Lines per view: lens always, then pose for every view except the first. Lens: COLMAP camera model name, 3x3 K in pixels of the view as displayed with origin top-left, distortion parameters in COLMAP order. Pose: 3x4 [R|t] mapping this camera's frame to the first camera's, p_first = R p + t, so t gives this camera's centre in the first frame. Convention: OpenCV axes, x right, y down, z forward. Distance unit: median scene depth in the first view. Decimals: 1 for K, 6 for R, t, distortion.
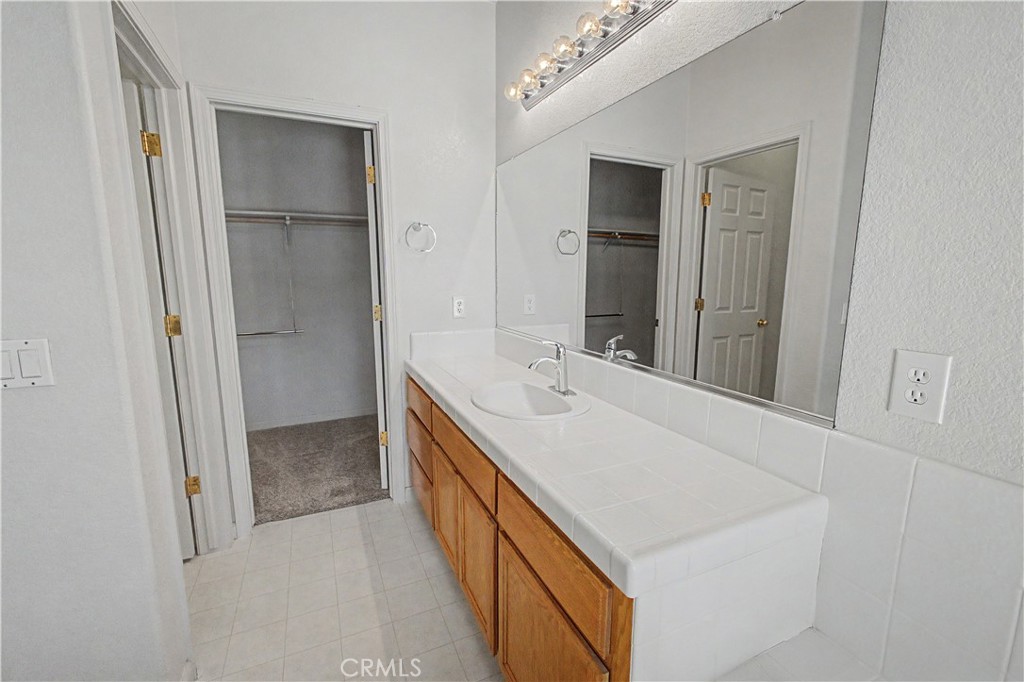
lens RADIAL K [[441.8, 0, 508.9], [0, 441.8, 341.5], [0, 0, 1]] dist [-0.003453, 0.000452]
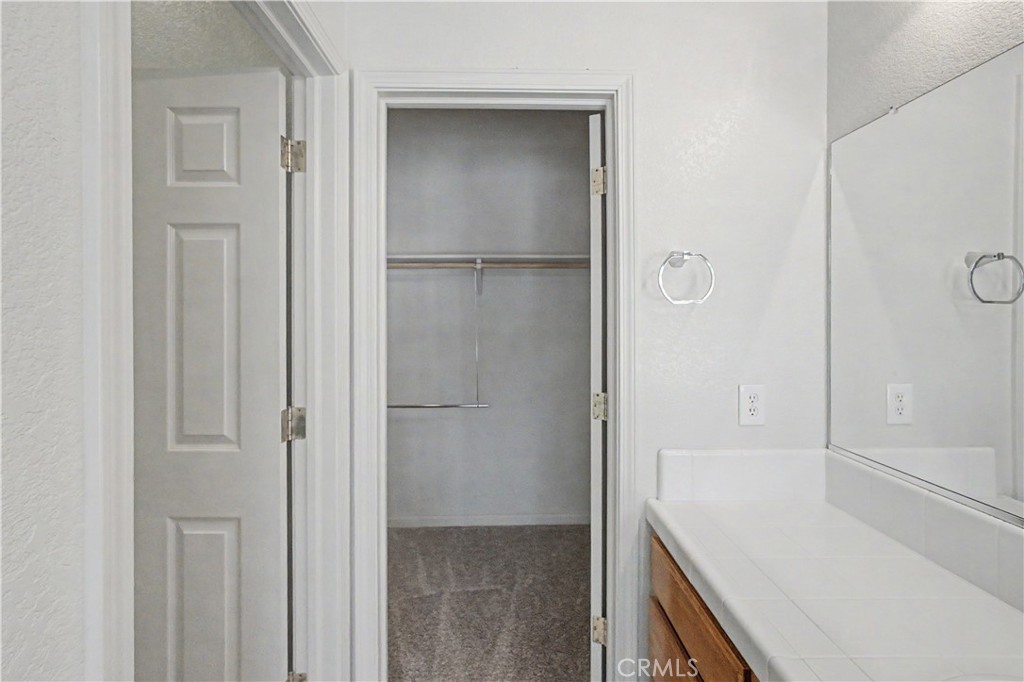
lens RADIAL K [[454.6, 0, 510.3], [0, 454.6, 319.0], [0, 0, 1]] dist [-0.001916, -0.000104]
pose [[0.917767, 0.000559, -0.397118, -0.173509], [-0.061454, 0.988152, -0.140635, -0.091503], [0.392335, 0.153475, 0.906928, 0.407570]]
